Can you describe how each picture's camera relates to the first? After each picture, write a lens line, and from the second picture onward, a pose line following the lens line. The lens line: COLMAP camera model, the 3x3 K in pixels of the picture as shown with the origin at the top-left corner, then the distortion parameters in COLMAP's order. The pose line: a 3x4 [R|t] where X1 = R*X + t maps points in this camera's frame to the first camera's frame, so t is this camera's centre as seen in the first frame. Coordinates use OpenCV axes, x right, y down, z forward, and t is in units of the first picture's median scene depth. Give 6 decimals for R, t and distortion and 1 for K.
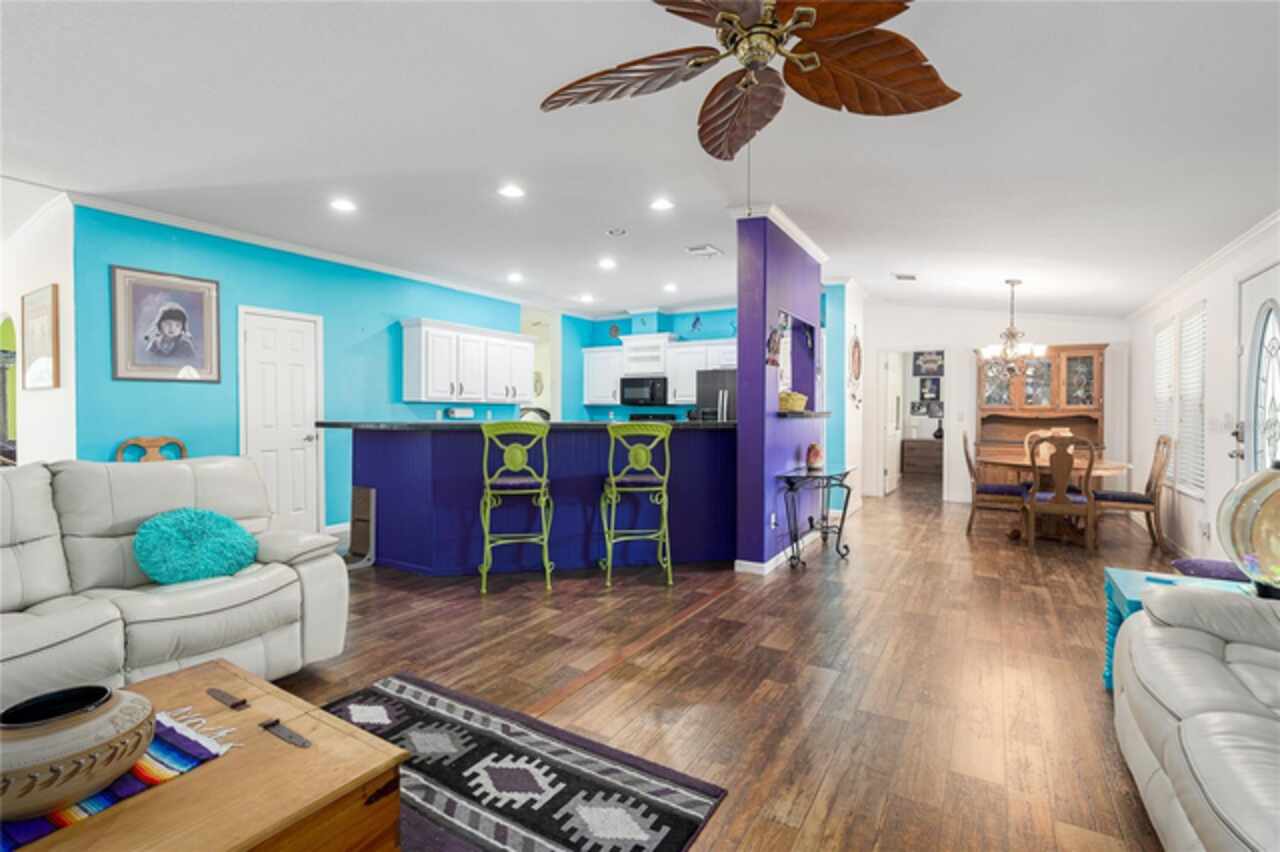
lens RADIAL K [[568.1, 0, 620.8], [0, 568.1, 431.0], [0, 0, 1]] dist [-0.024116, 0.000101]
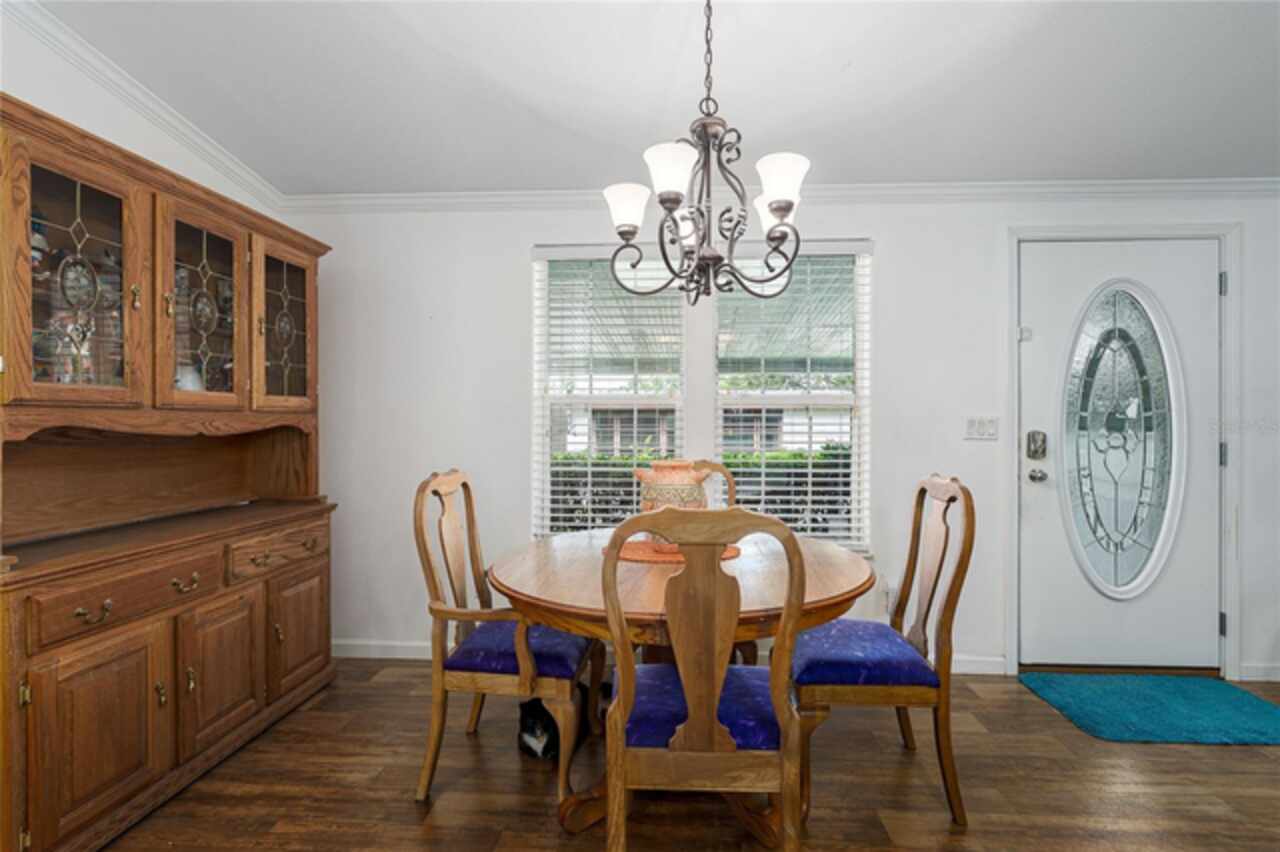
lens RADIAL K [[588.8, 0, 640.4], [0, 588.8, 420.4], [0, 0, 1]] dist [-0.000880, -0.000513]
pose [[-0.499025, -0.005203, 0.866572, 0.370167], [0.024818, 0.999486, 0.020293, -0.032465], [-0.866232, 0.031634, -0.498640, 0.969648]]
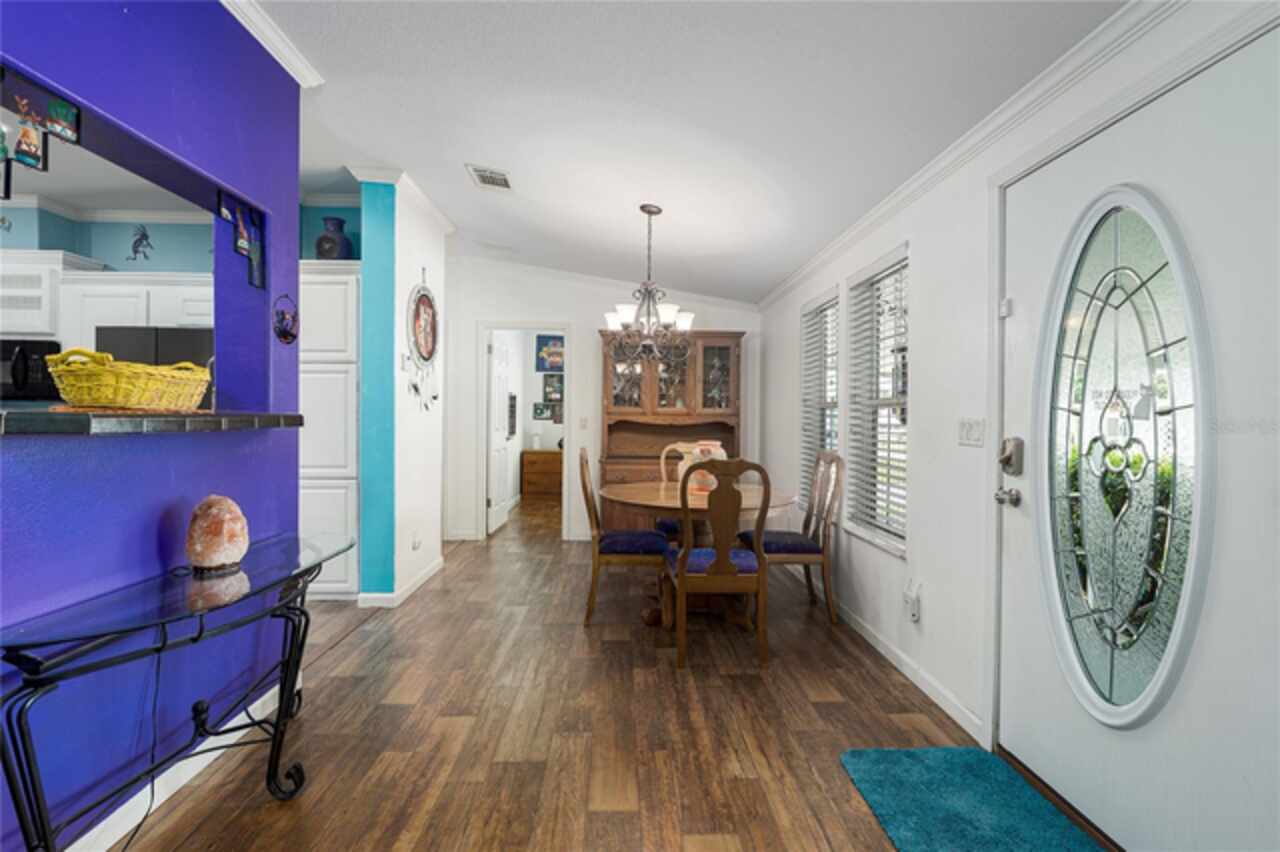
lens RADIAL K [[588.8, 0, 640.4], [0, 588.8, 420.4], [0, 0, 1]] dist [-0.000880, -0.000513]
pose [[0.815714, 0.002553, 0.578450, 0.256233], [0.011170, 0.999734, -0.020165, -0.014247], [-0.578348, 0.022911, 0.815468, 0.385846]]
